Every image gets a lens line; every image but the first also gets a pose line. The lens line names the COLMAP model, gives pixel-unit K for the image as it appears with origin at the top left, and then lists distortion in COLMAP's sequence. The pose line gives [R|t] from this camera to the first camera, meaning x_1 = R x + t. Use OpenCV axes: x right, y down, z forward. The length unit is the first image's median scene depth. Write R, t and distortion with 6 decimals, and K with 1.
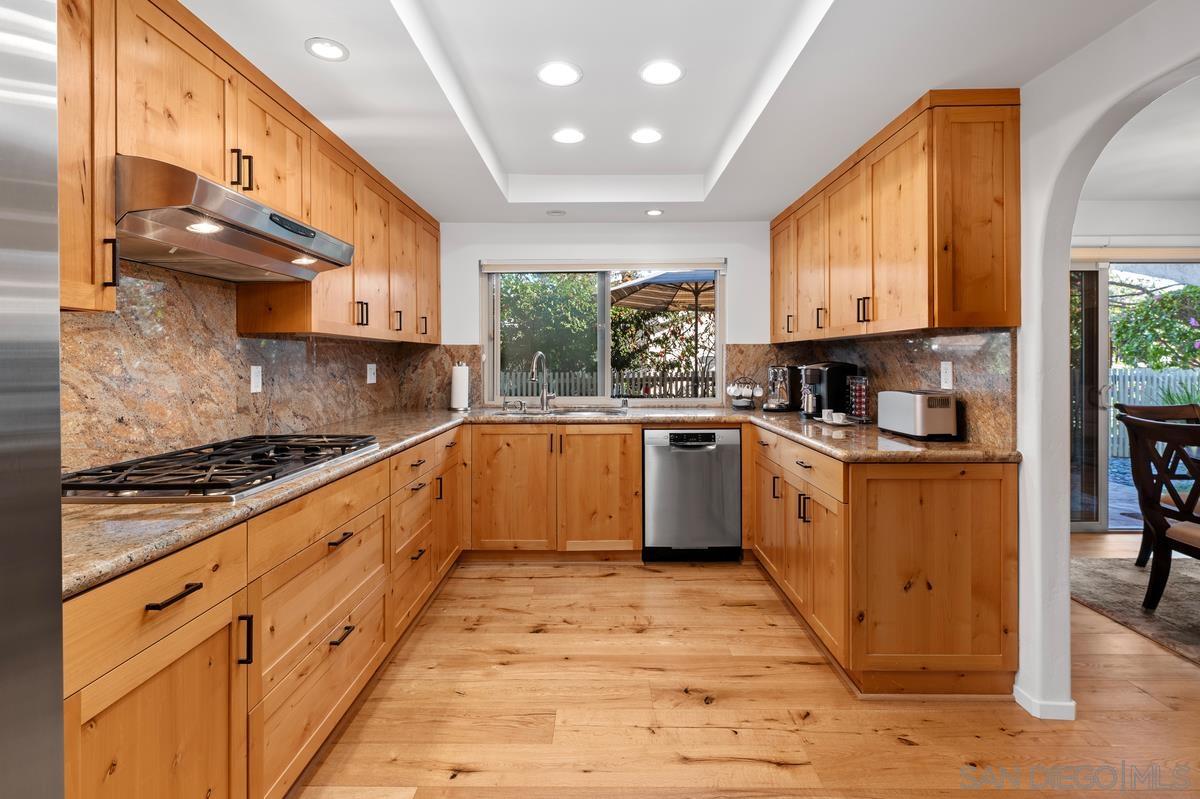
lens RADIAL K [[562.0, 0, 598.4], [0, 562.0, 362.3], [0, 0, 1]] dist [0.000200, -0.000134]
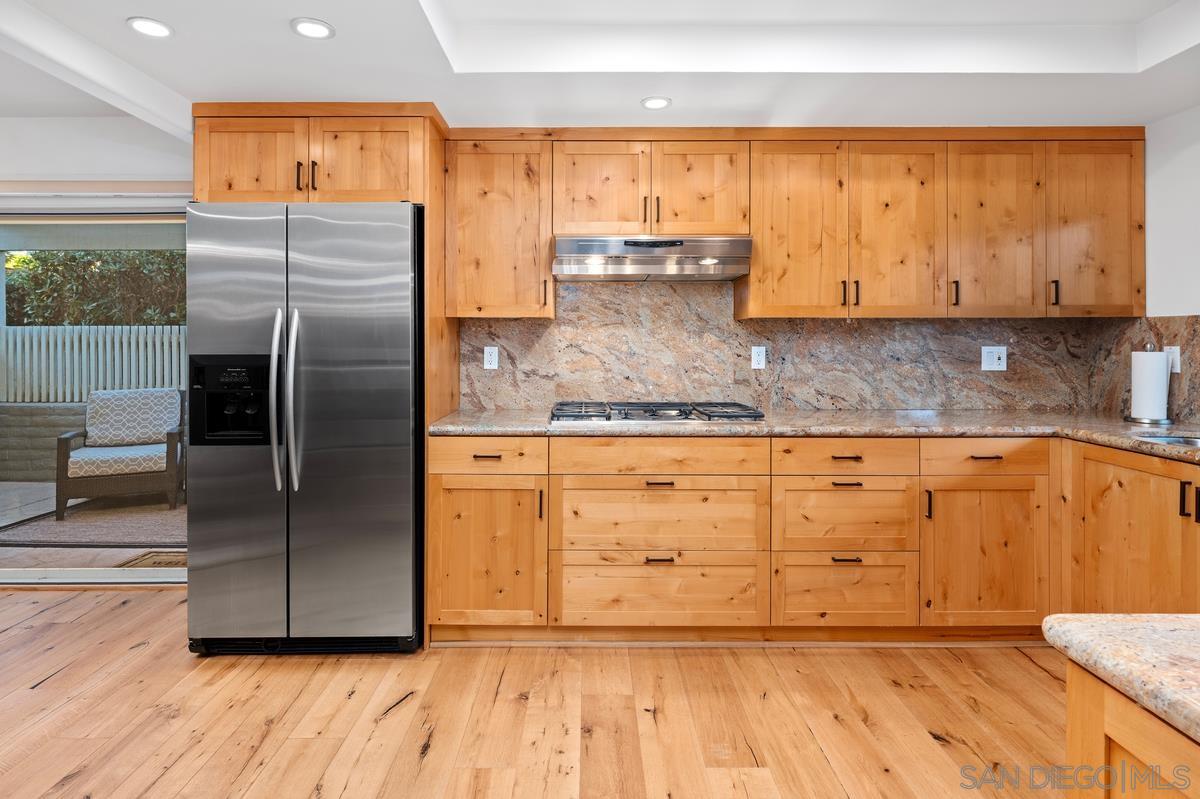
lens RADIAL K [[627.7, 0, 596.5], [0, 627.7, 342.7], [0, 0, 1]] dist [0.002357, 0.000611]
pose [[0.010958, 0.004107, -0.999932, 0.789411], [-0.002530, 0.999988, 0.004079, -0.007227], [0.999937, 0.002485, 0.010968, 0.692622]]
